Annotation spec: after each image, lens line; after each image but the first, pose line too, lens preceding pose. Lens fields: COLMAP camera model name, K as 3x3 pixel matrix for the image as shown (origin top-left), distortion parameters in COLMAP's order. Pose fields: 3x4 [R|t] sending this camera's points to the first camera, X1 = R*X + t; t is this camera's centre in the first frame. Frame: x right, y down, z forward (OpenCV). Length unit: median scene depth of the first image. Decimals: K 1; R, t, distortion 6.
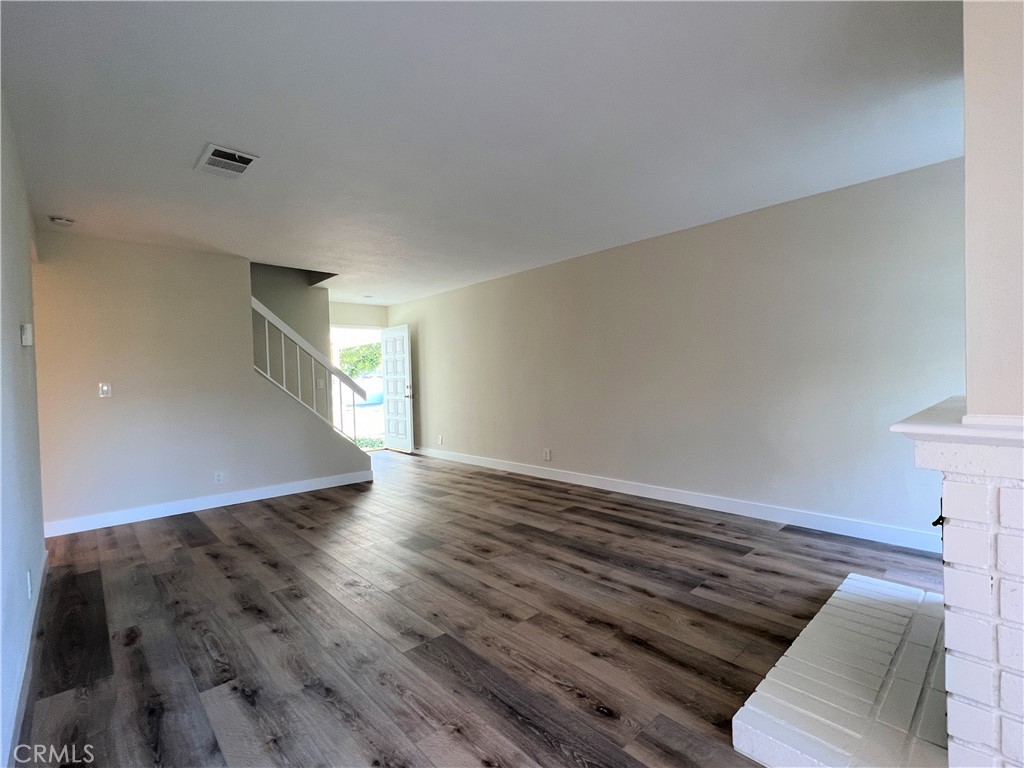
lens RADIAL K [[474.3, 0, 513.6], [0, 474.3, 385.5], [0, 0, 1]] dist [-0.003461, 0.000626]
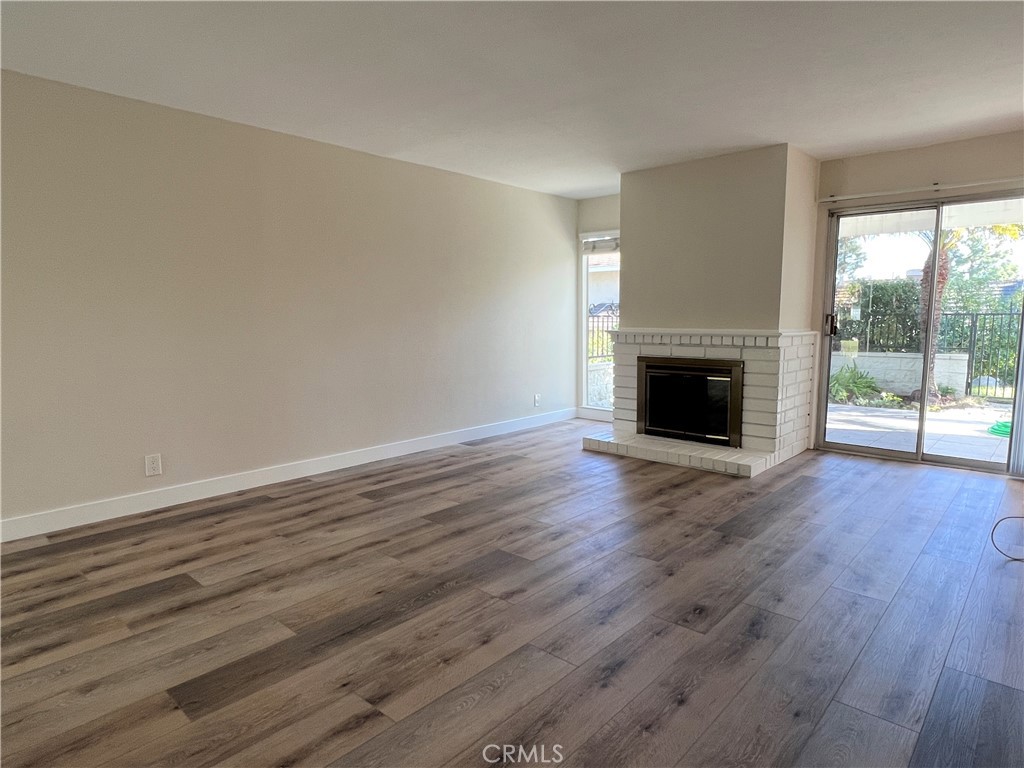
lens RADIAL K [[602.3, 0, 514.1], [0, 602.3, 384.7], [0, 0, 1]] dist [-0.000384, 0.000074]
pose [[-0.083375, -0.089610, 0.992481, -0.993396], [0.025625, 0.995427, 0.092029, 0.004448], [-0.996189, 0.033105, -0.080697, 1.014696]]
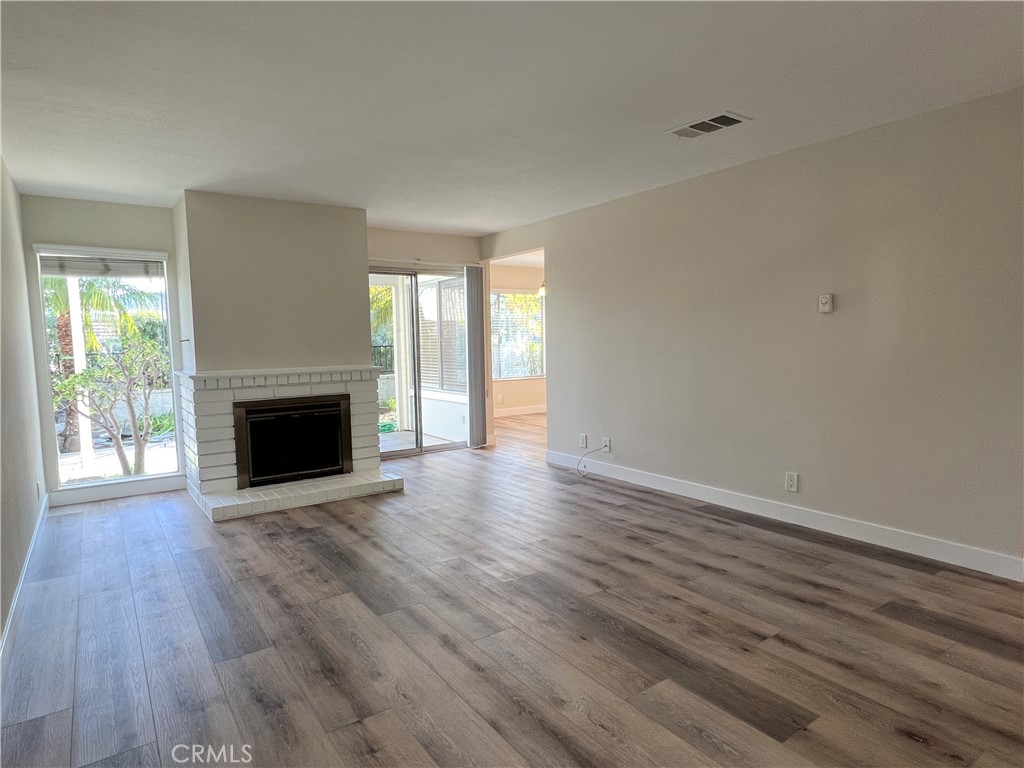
lens RADIAL K [[602.3, 0, 511.5], [0, 602.3, 385.9], [0, 0, 1]] dist [-0.000384, 0.000074]
pose [[-0.989461, 0.034199, 0.140706, -0.285762], [0.047621, 0.994512, 0.093157, -0.052664], [-0.136748, 0.098875, -0.985659, 1.835088]]
